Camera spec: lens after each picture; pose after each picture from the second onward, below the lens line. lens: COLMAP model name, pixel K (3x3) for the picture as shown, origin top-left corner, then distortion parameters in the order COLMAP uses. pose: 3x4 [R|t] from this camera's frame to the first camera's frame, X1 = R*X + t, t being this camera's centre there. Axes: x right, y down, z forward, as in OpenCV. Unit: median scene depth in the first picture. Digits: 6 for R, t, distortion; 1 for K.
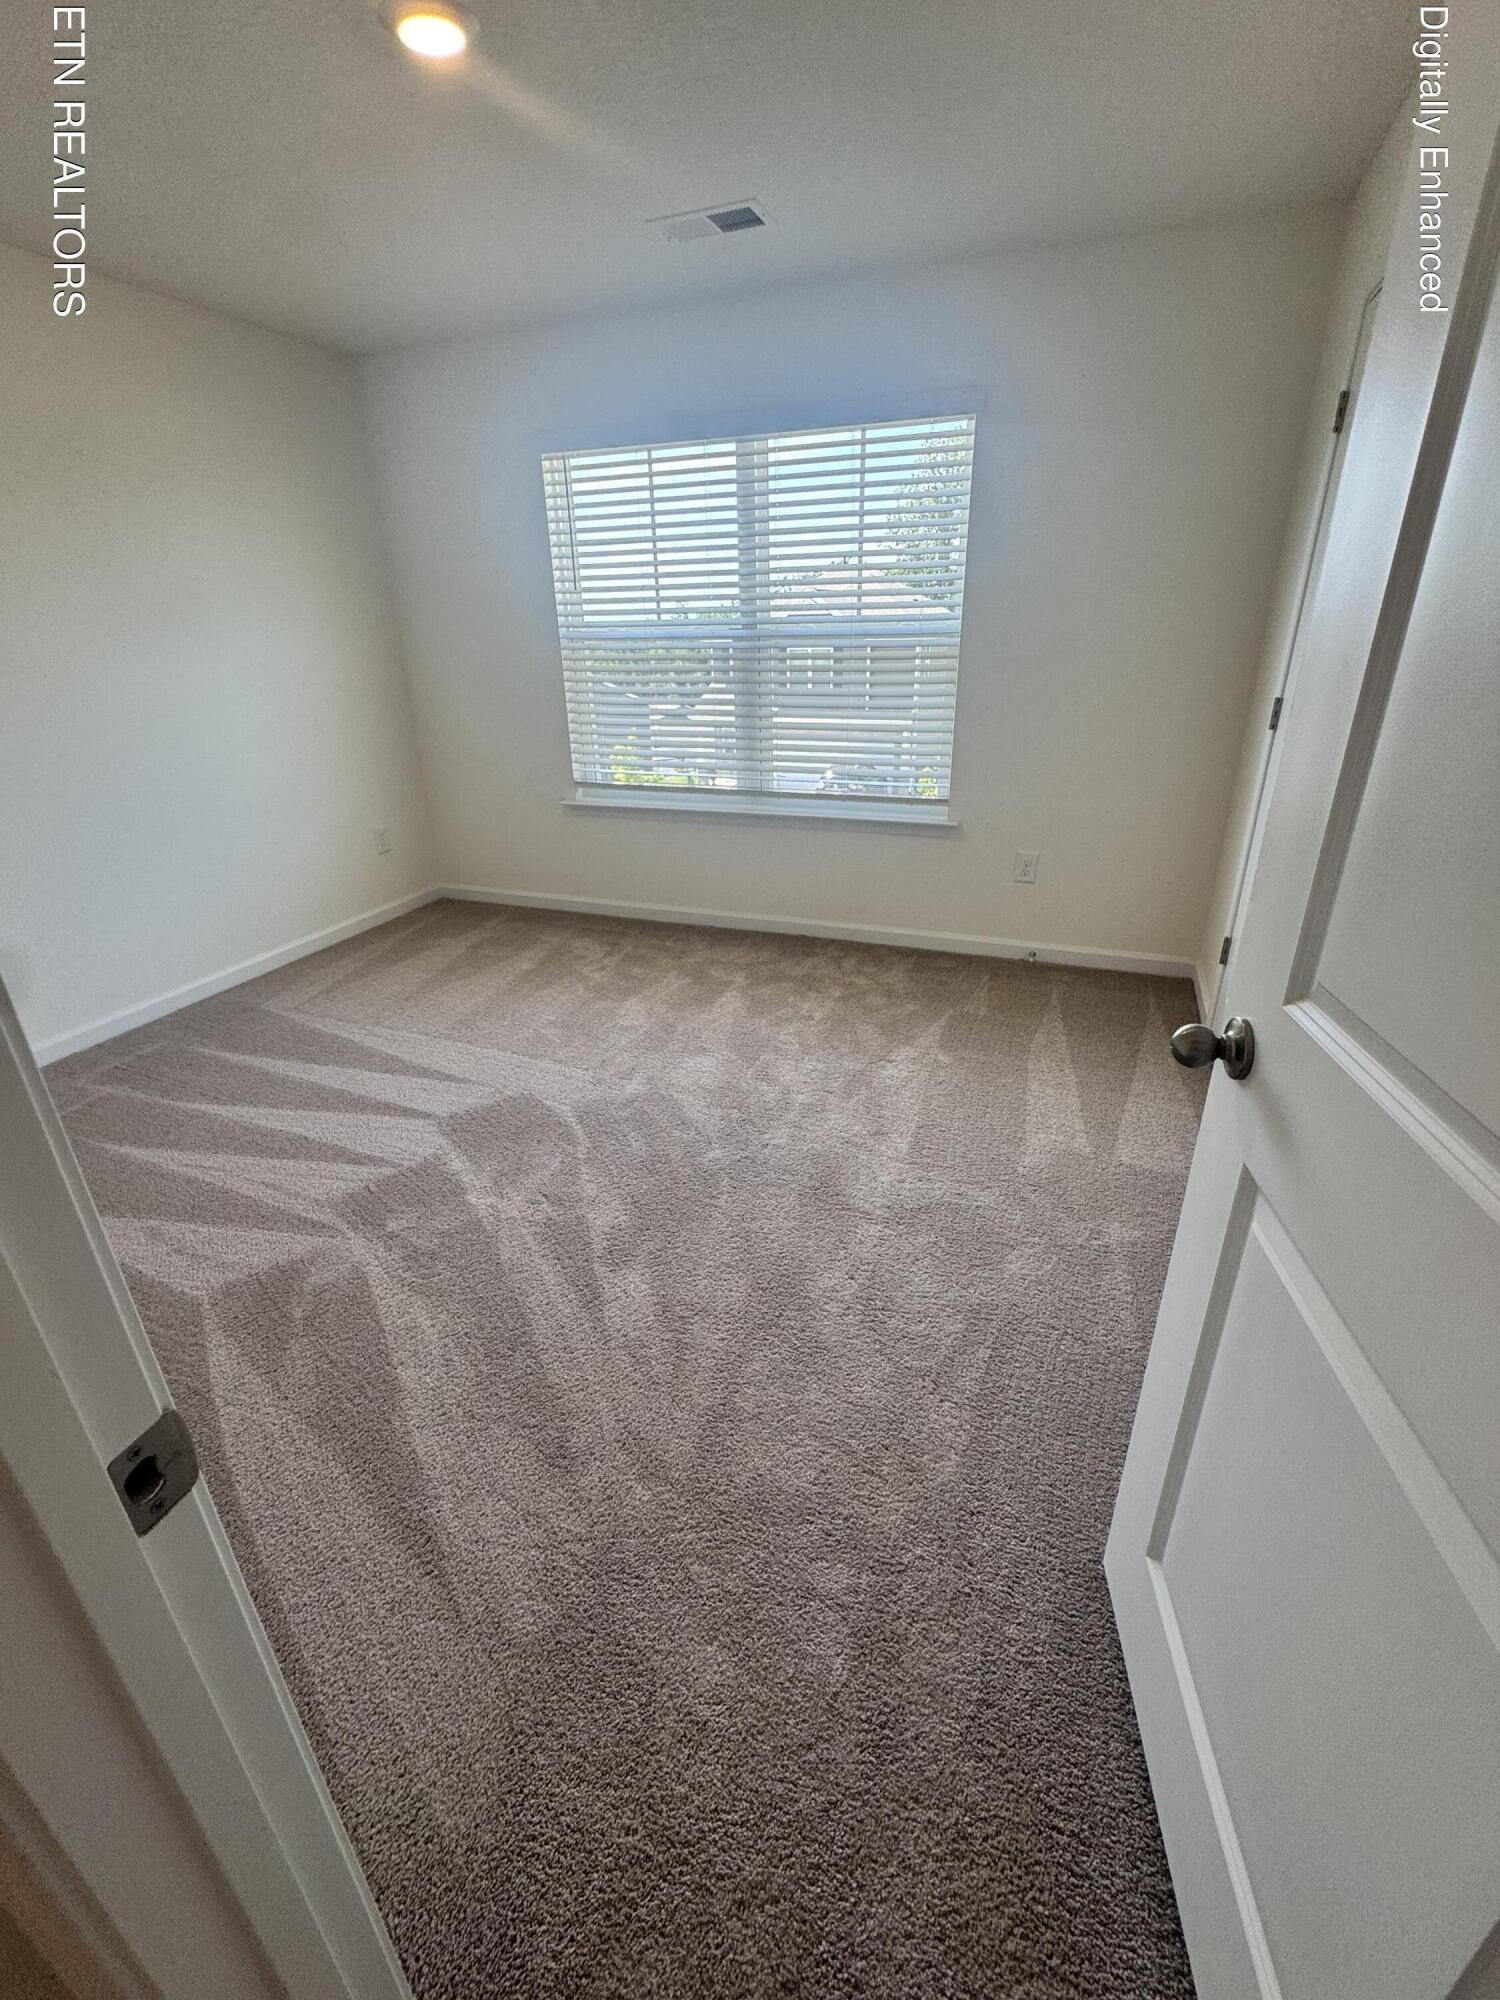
lens RADIAL K [[848.8, 0, 750.0], [0, 848.8, 1000.0], [0, 0, 1]] dist [0.001575, 0.000339]
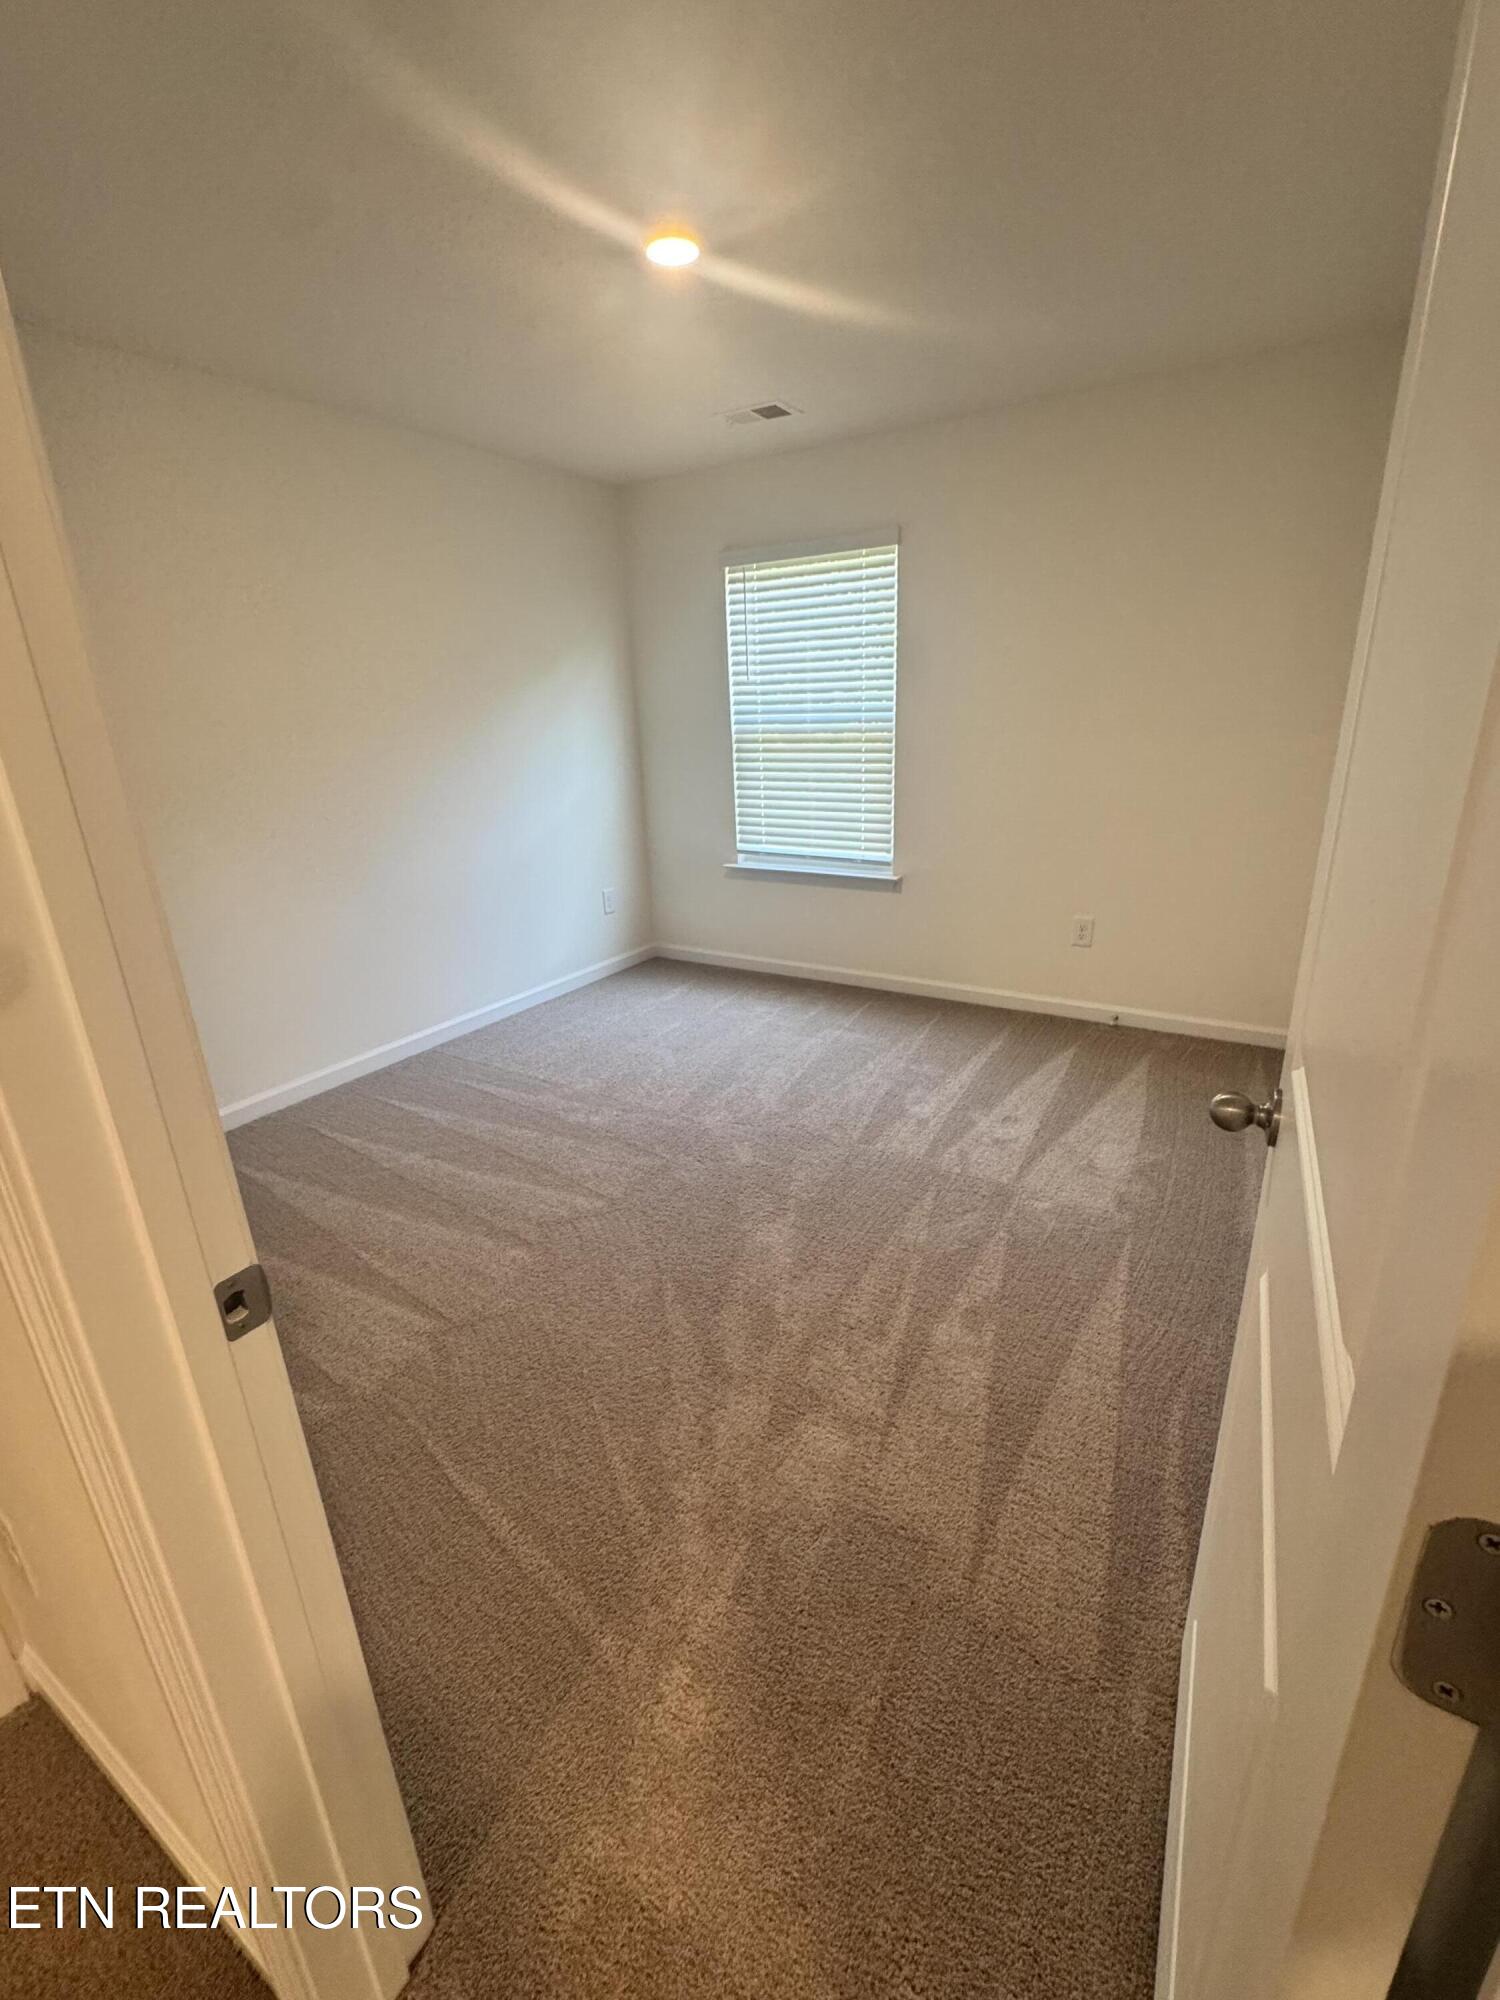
lens RADIAL K [[848.8, 0, 750.0], [0, 848.8, 1000.0], [0, 0, 1]] dist [0.001575, 0.000339]
pose [[0.968644, 0.045730, -0.244207, 0.158537], [-0.064768, 0.995407, -0.070499, 0.024521], [0.239861, 0.084105, 0.967157, -0.083698]]
